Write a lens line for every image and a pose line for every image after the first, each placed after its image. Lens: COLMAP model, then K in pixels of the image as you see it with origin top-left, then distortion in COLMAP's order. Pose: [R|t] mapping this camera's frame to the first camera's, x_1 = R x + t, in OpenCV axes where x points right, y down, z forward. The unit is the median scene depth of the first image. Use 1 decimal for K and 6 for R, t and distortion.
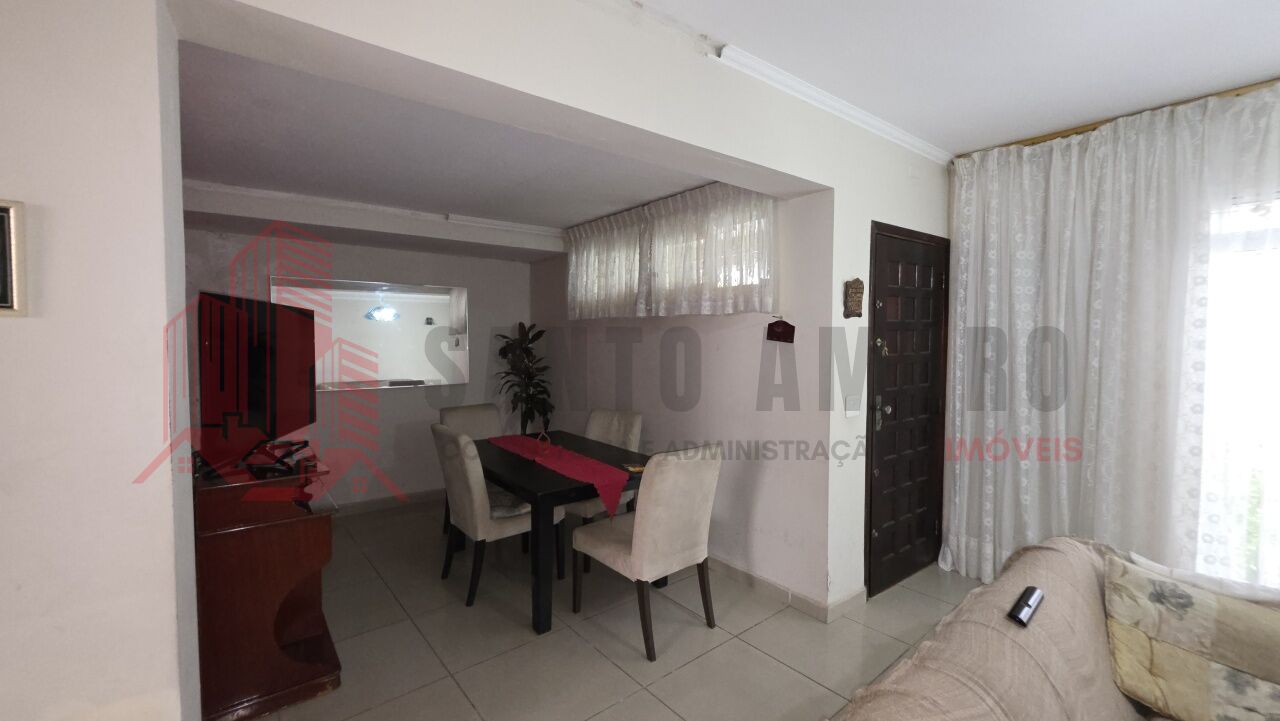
lens RADIAL K [[513.0, 0, 644.0], [0, 513.0, 365.7], [0, 0, 1]] dist [0.003741, -0.000608]
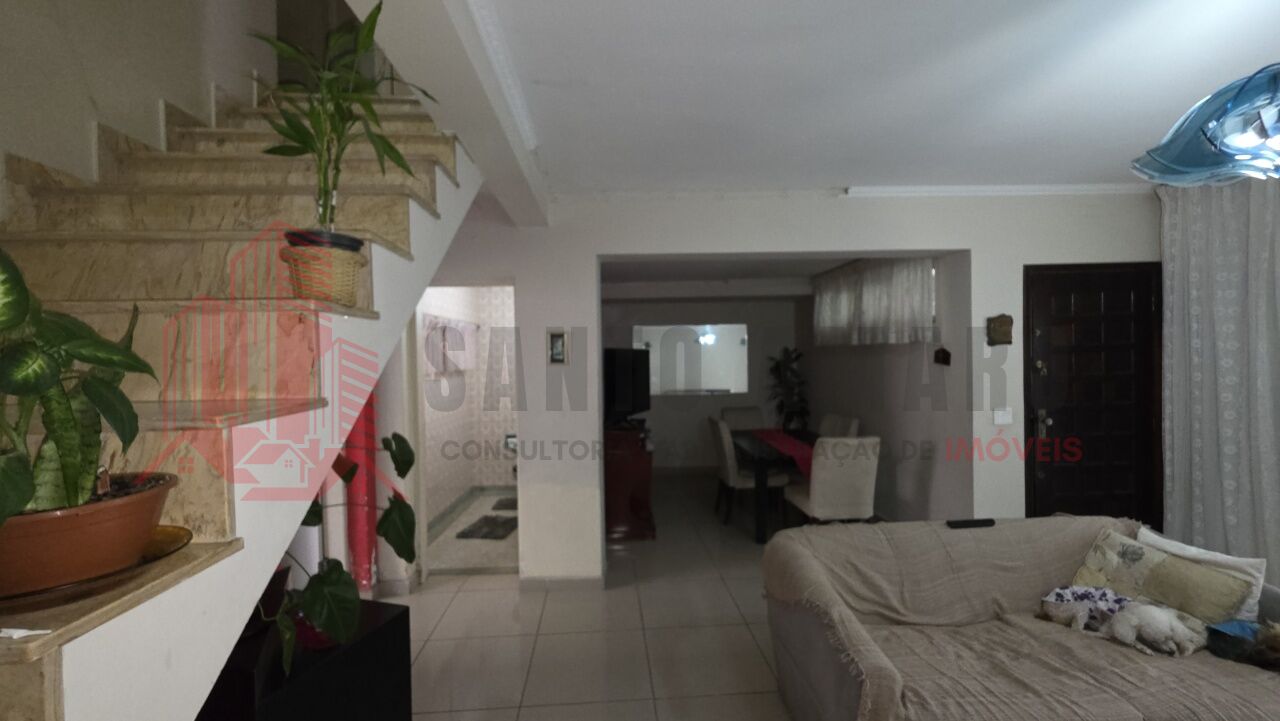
lens RADIAL K [[513.0, 0, 643.6], [0, 513.0, 364.6], [0, 0, 1]] dist [0.003741, -0.000608]
pose [[0.808938, -0.006739, -0.587856, 0.405916], [-0.009005, 0.999675, -0.023852, -0.008227], [0.587826, 0.024588, 0.808614, -0.486764]]
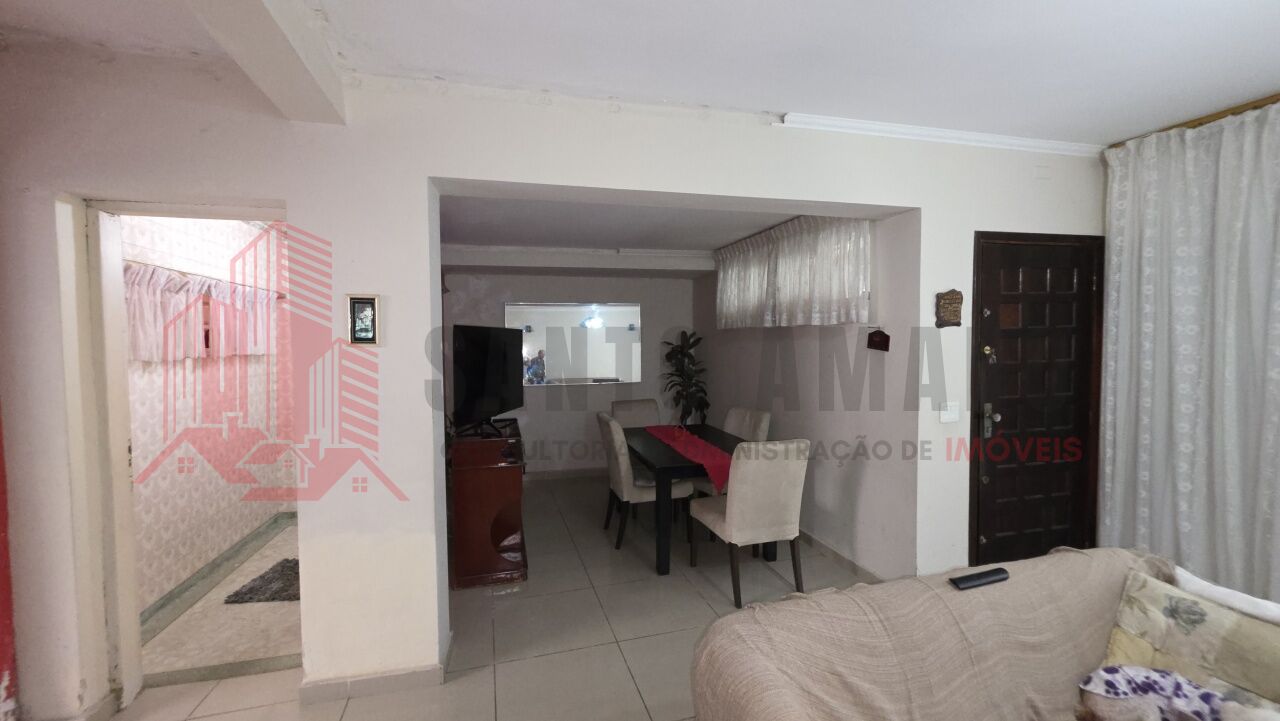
lens RADIAL K [[513.0, 0, 641.5], [0, 513.0, 365.2], [0, 0, 1]] dist [0.003741, -0.000608]
pose [[0.917605, 0.008893, -0.397394, 0.230746], [-0.008911, 0.999959, 0.001803, -0.012068], [0.397394, 0.001887, 0.917646, -0.187296]]
